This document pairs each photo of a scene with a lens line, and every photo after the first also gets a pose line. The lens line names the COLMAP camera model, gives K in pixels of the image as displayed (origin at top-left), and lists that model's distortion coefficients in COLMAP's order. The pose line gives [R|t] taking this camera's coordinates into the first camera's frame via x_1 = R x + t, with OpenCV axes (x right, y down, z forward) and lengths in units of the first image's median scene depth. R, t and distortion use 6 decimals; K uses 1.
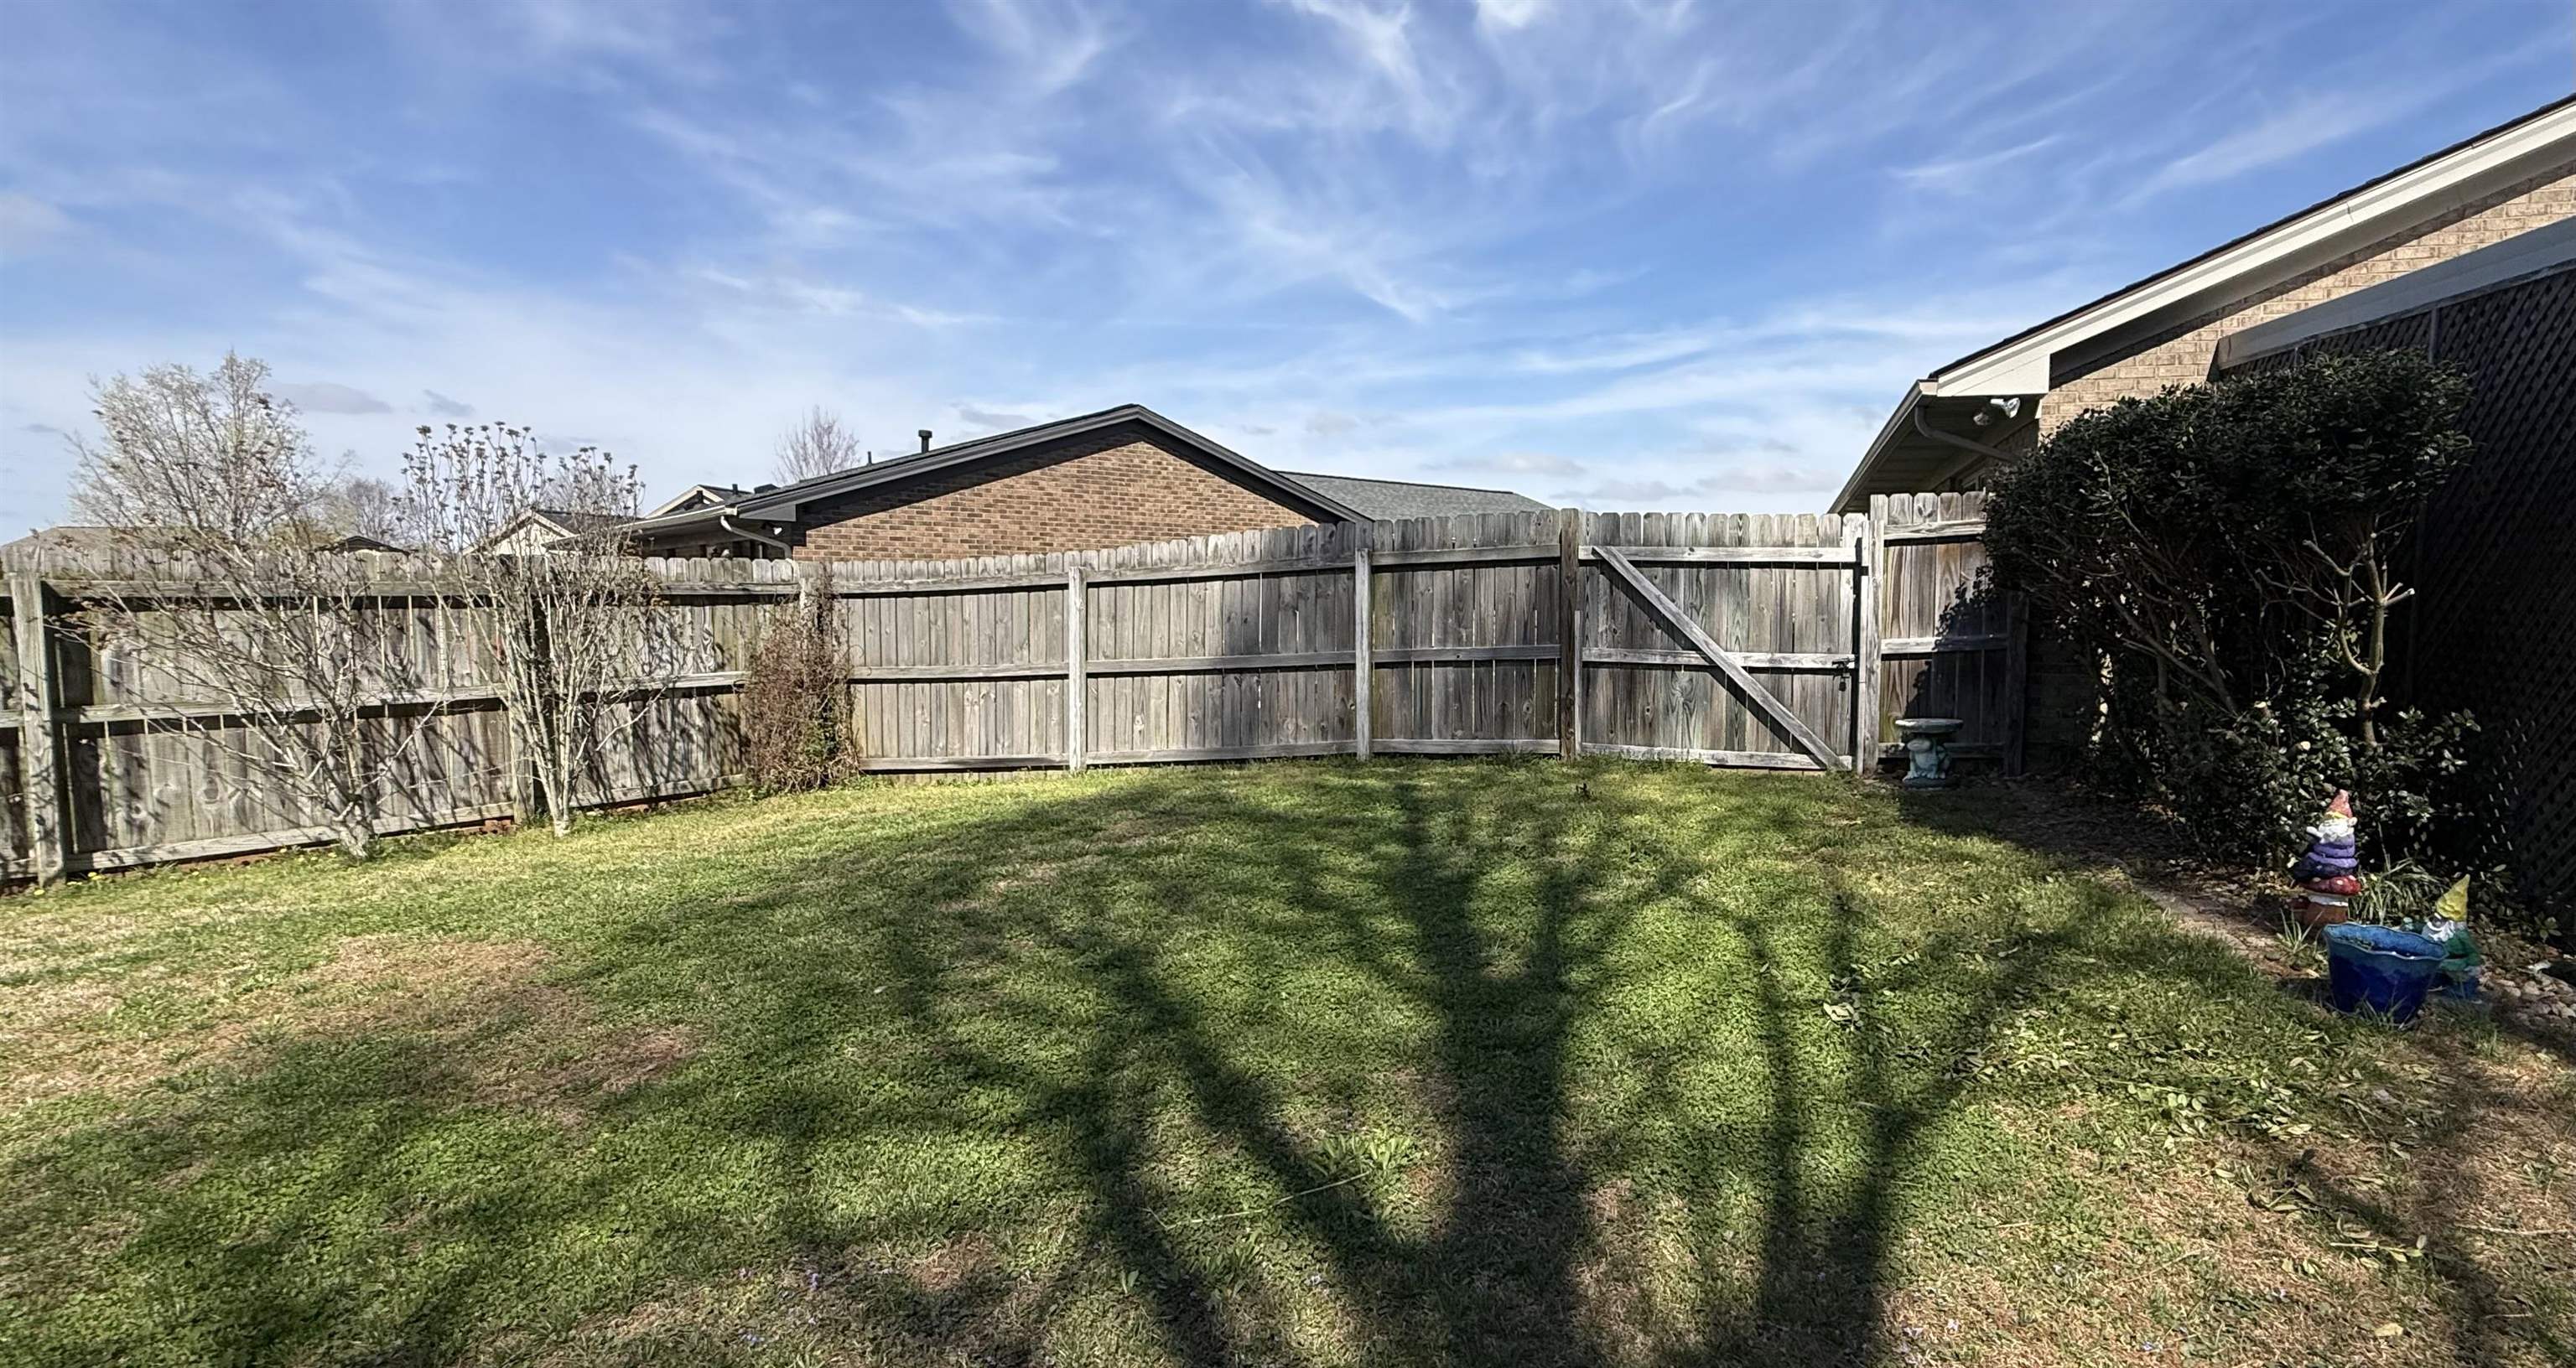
lens RADIAL K [[1335.8, 0, 1288.0], [0, 1335.8, 684.0], [0, 0, 1]] dist [0.003951, -0.001080]
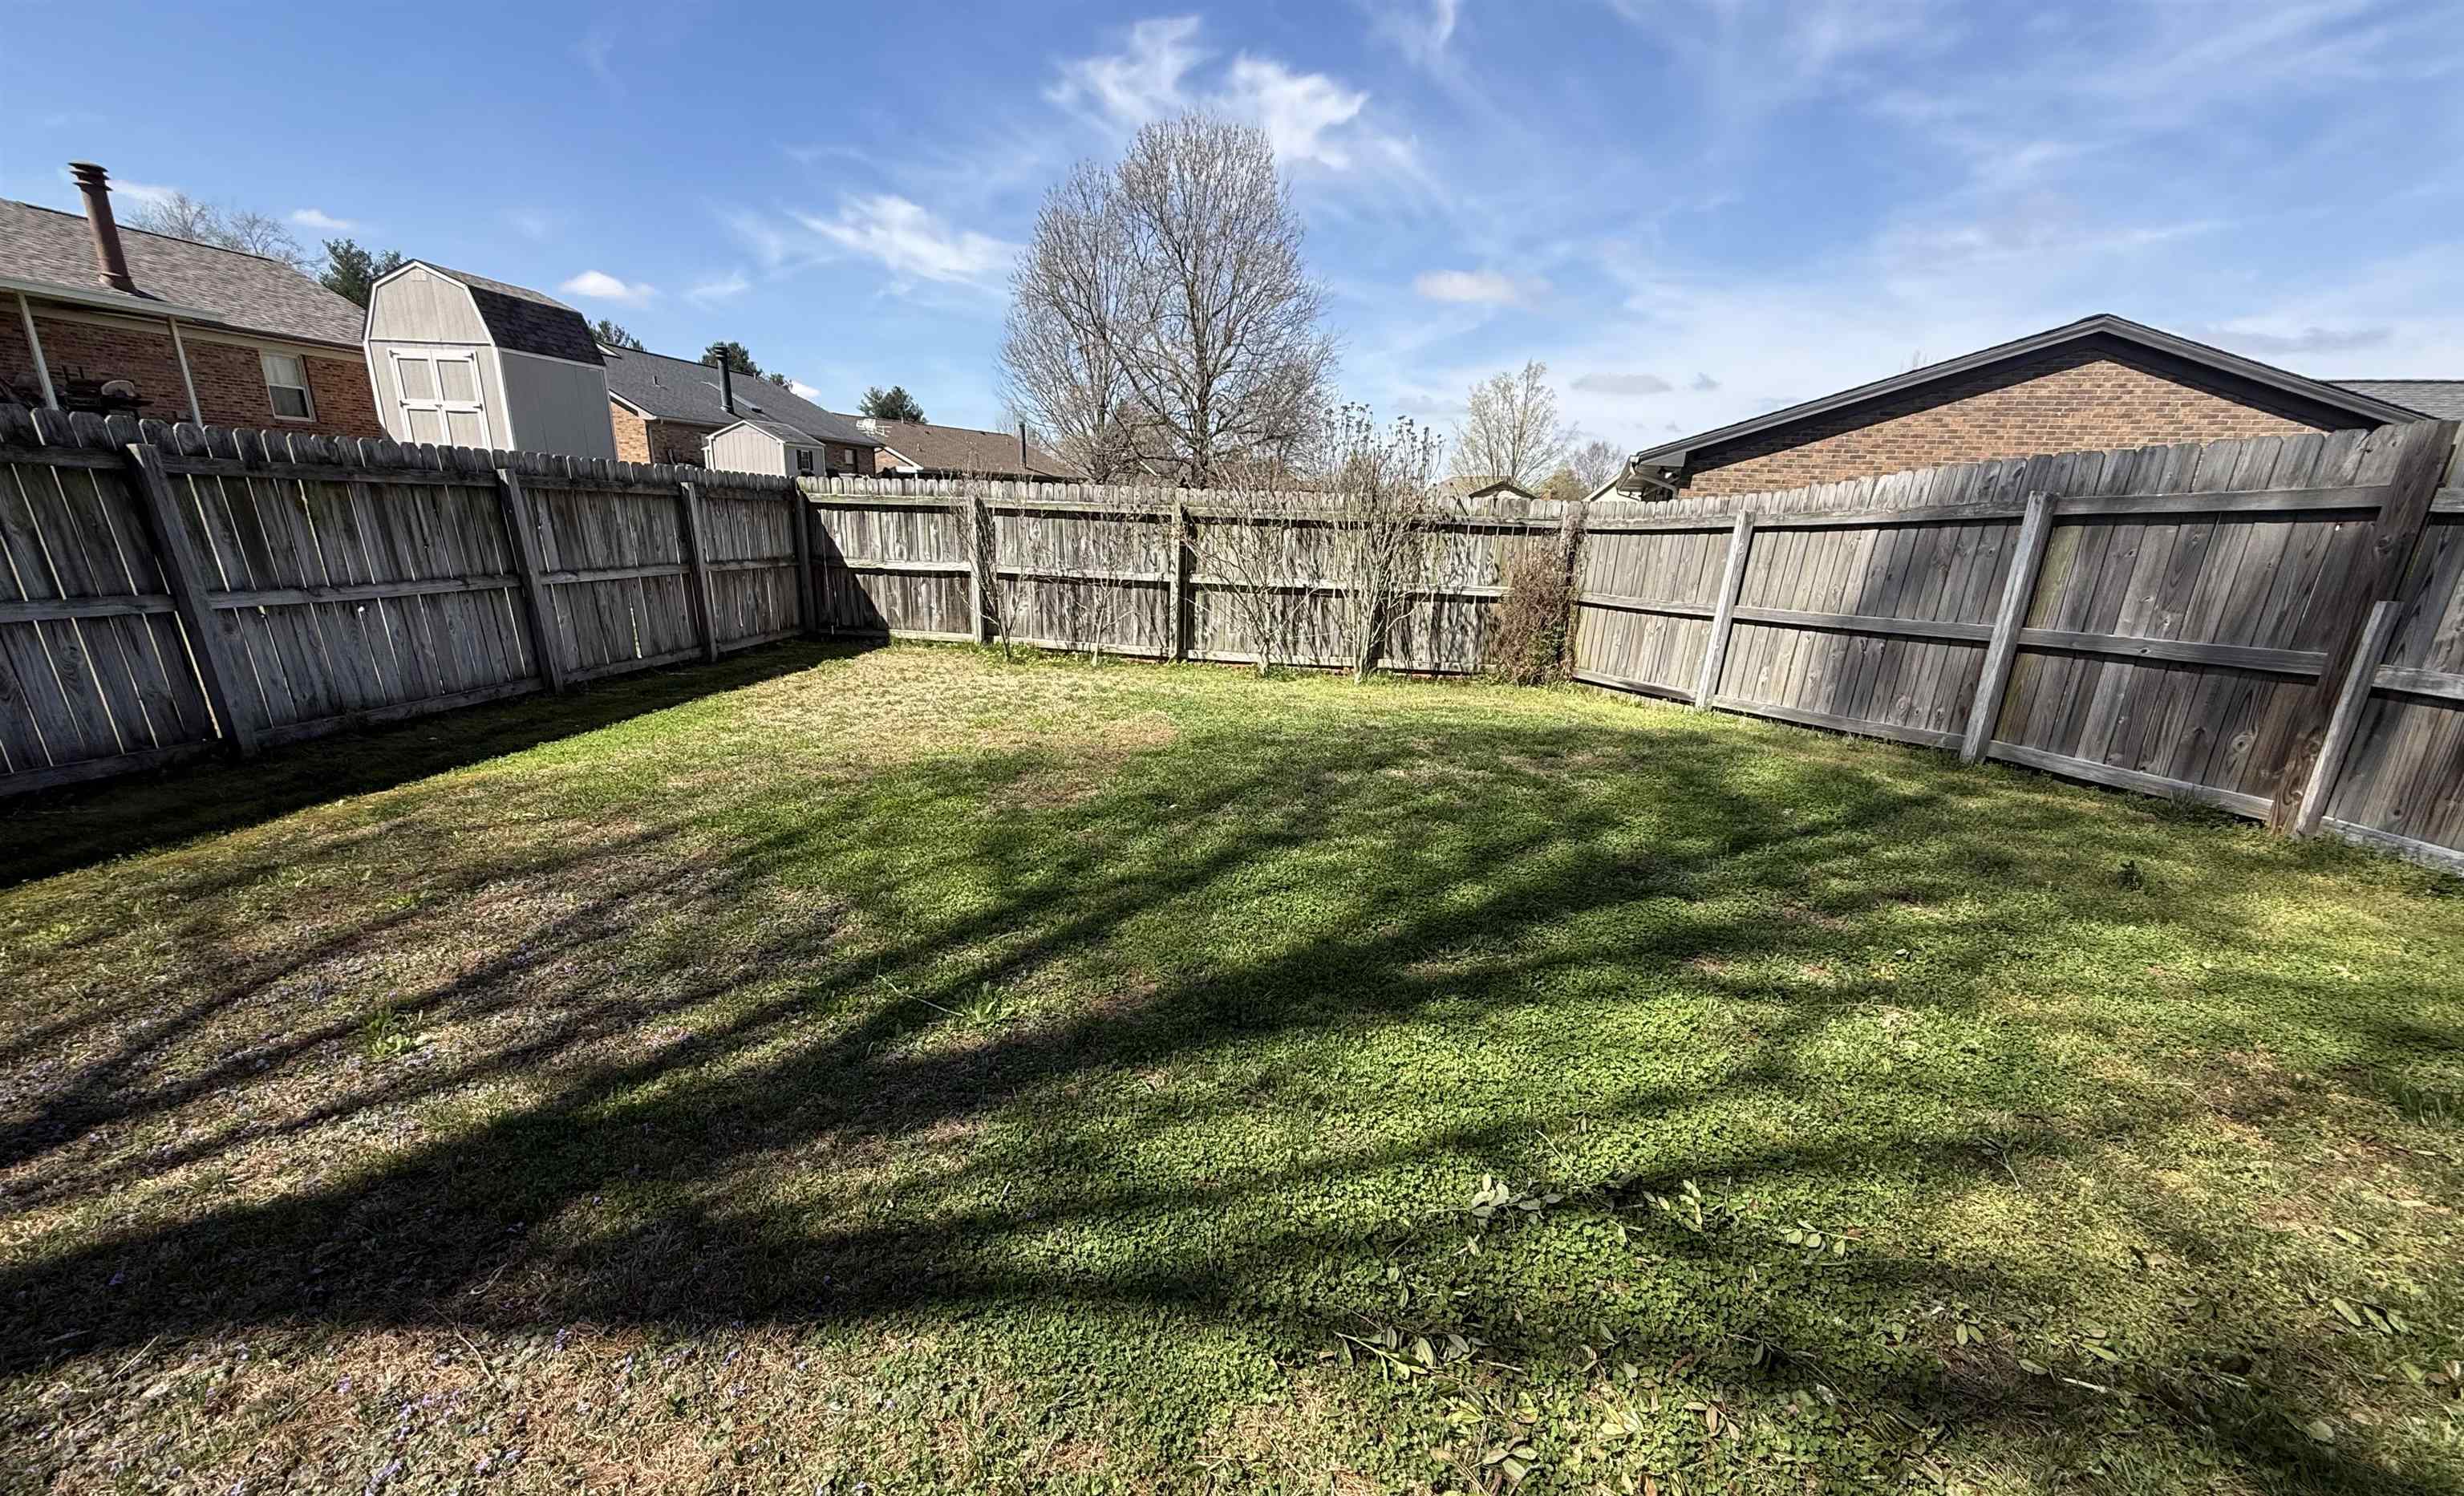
lens RADIAL K [[1003.4, 0, 1232.0], [0, 1003.4, 748.0], [0, 0, 1]] dist [-0.008721, -0.000496]
pose [[0.438304, 0.223276, -0.870654, 0.368501], [-0.088925, 0.974675, 0.205185, -0.033814], [0.894417, -0.012511, 0.447058, 0.322390]]
